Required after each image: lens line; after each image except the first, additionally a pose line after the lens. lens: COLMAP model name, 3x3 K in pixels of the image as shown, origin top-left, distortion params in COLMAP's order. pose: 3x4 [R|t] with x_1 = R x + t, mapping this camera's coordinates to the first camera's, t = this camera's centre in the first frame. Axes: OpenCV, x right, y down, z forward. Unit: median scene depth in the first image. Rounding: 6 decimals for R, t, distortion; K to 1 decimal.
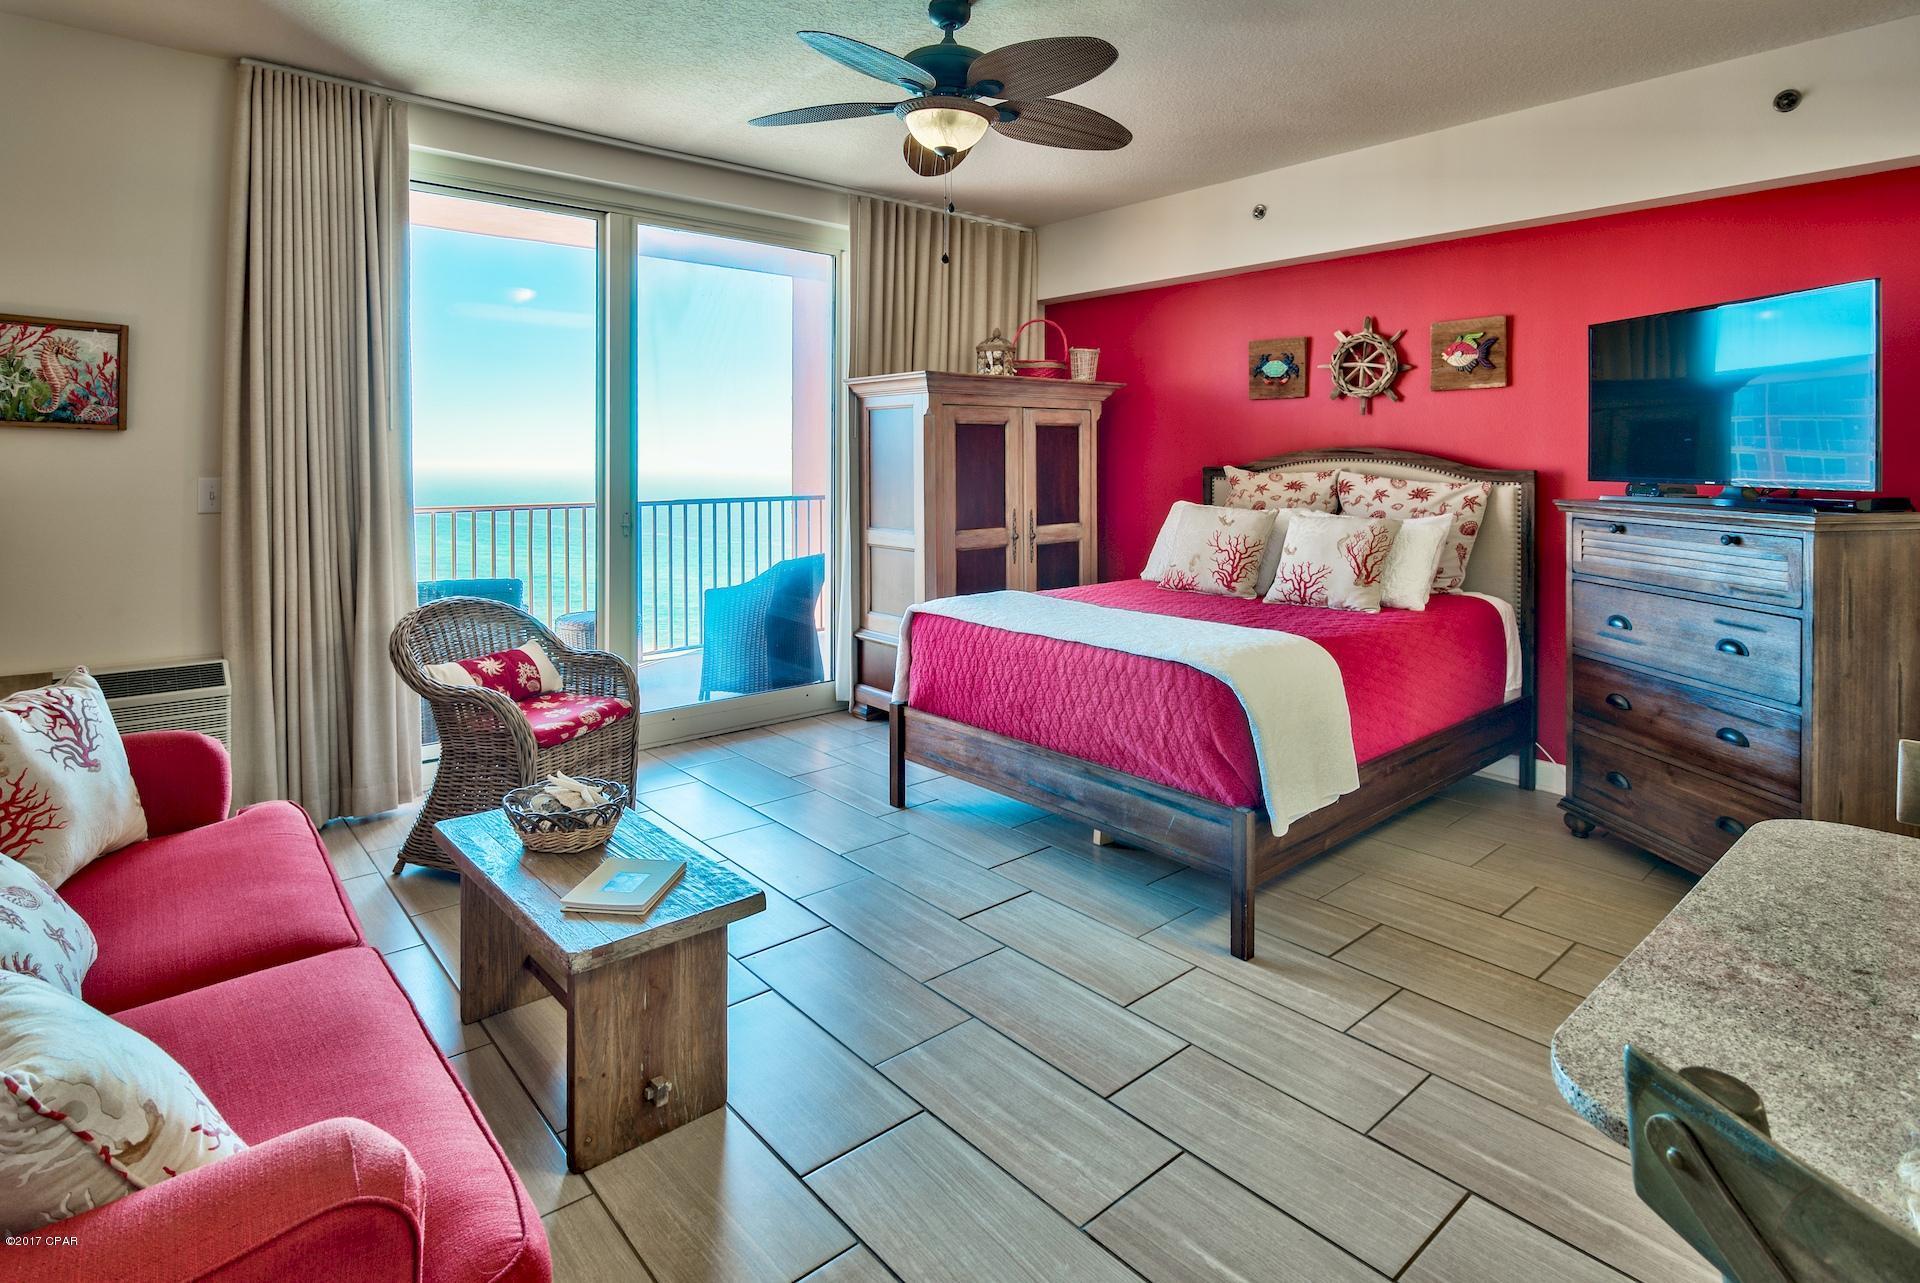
lens RADIAL K [[992.0, 0, 963.6], [0, 992.0, 446.7], [0, 0, 1]] dist [0.000176, -0.000976]
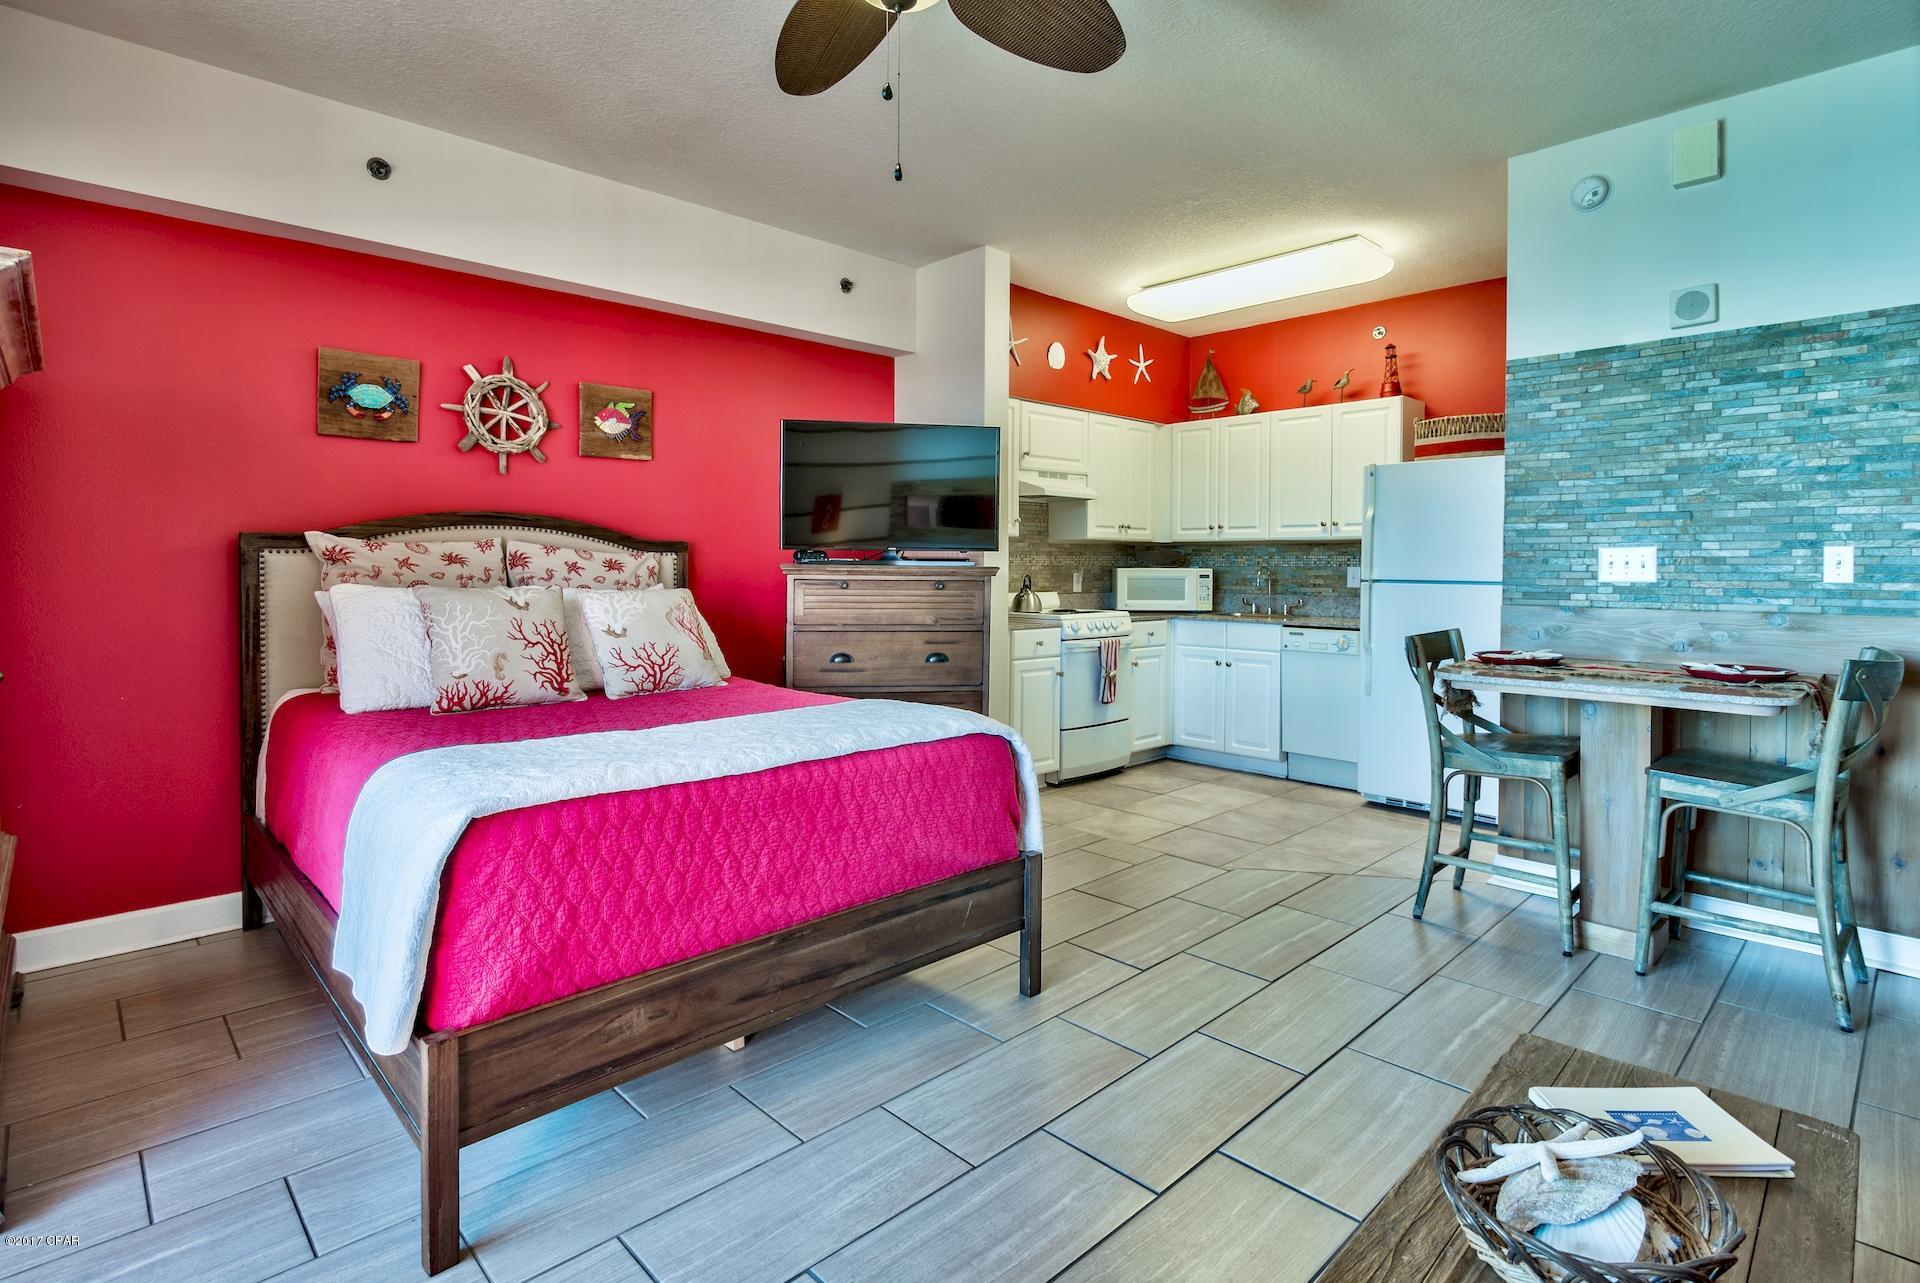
lens RADIAL K [[950.8, 0, 954.1], [0, 950.8, 569.2], [0, 0, 1]] dist [-0.000629, -0.000276]
pose [[-0.041851, -0.009367, 0.999080, -0.488023], [-0.013533, 0.999870, 0.008807, 0.042496], [-0.999032, -0.013152, -0.041972, 0.778345]]
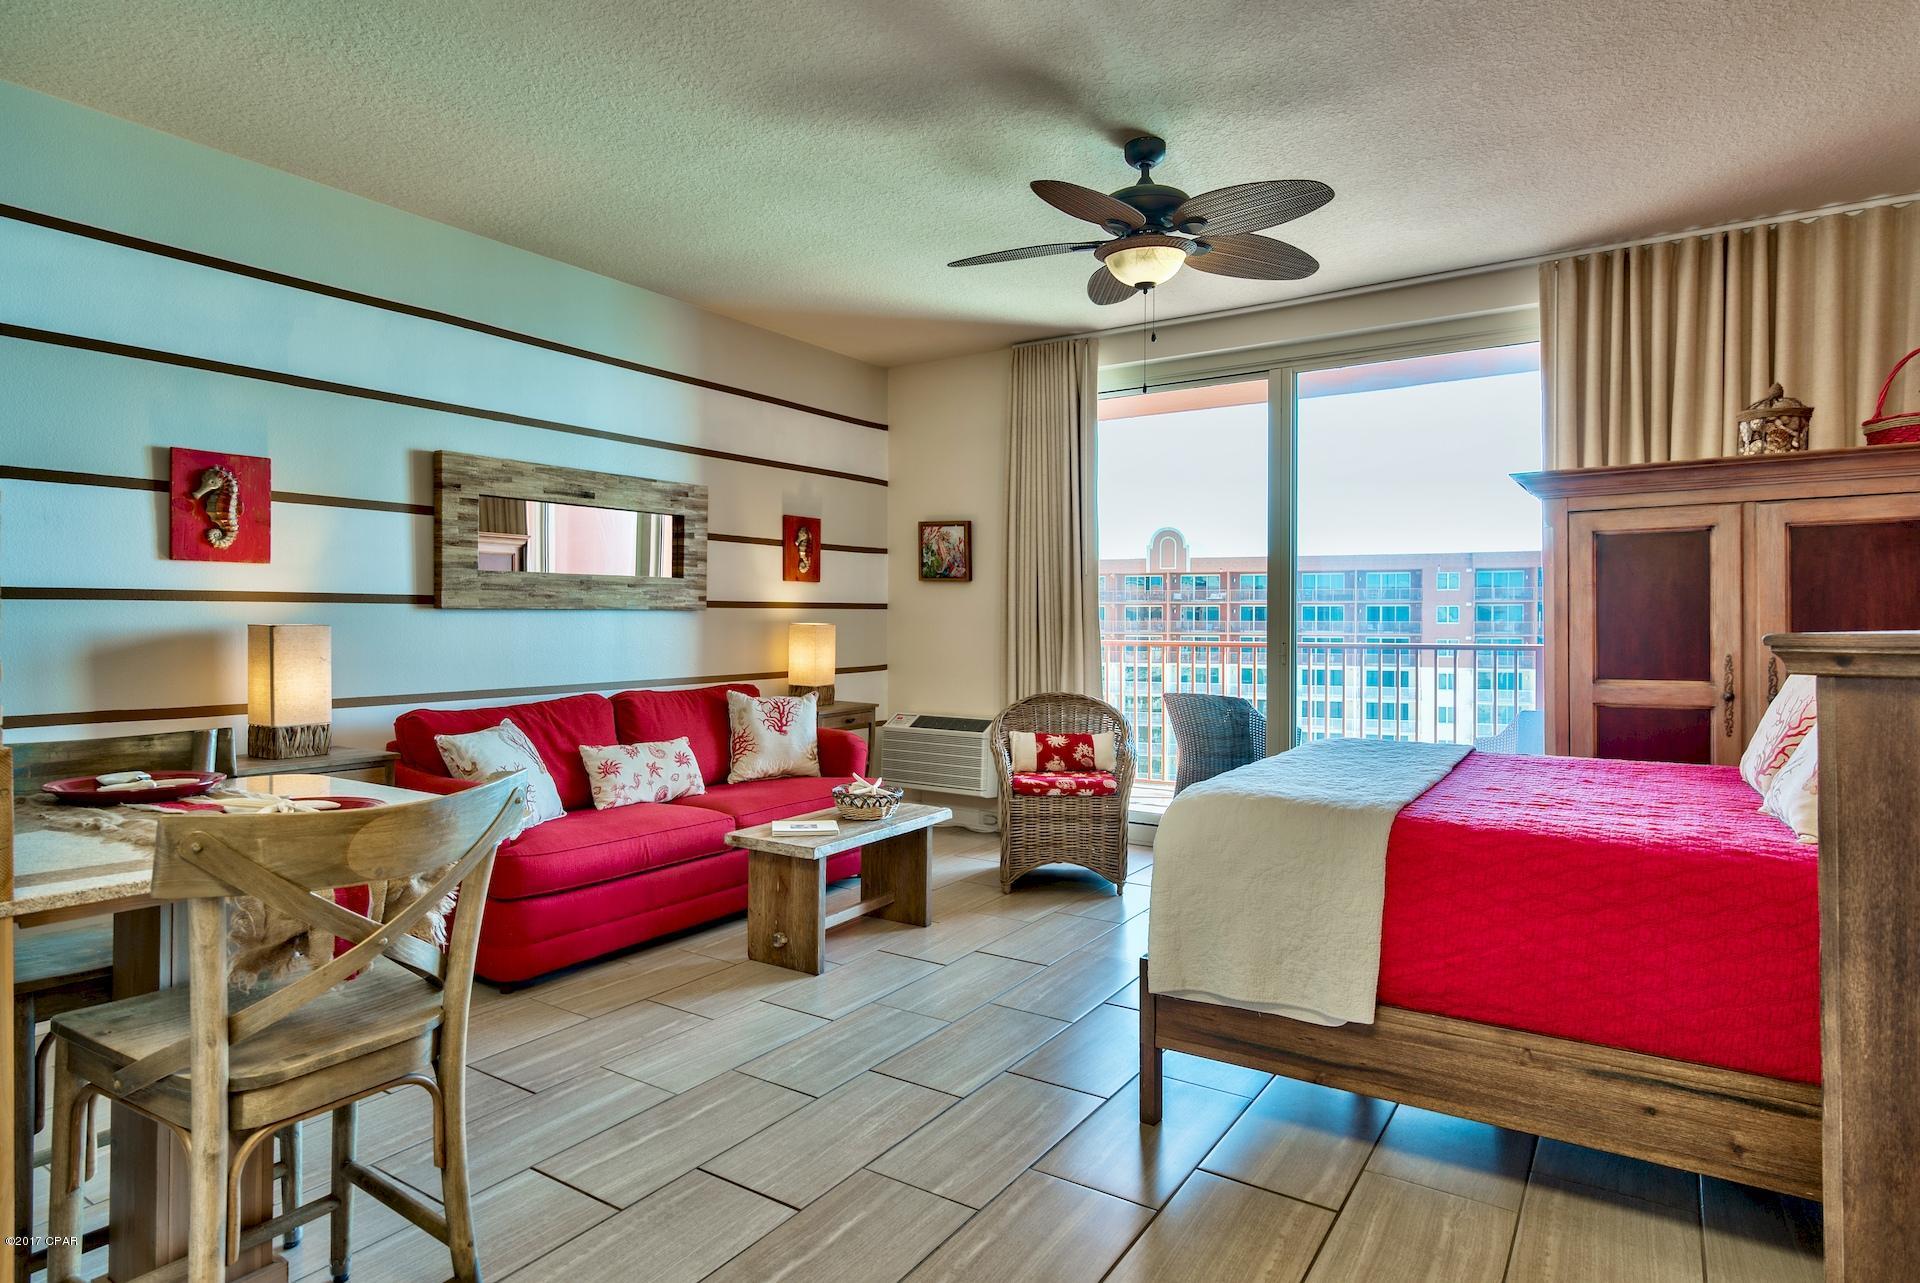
lens RADIAL K [[1075.4, 0, 952.4], [0, 1075.4, 616.2], [0, 0, 1]] dist [-0.000263, 0.000239]
pose [[0.260427, -0.005445, -0.965478, 0.807090], [0.013398, 0.999908, -0.002025, 0.040418], [0.965401, -0.012409, 0.260476, 0.399871]]
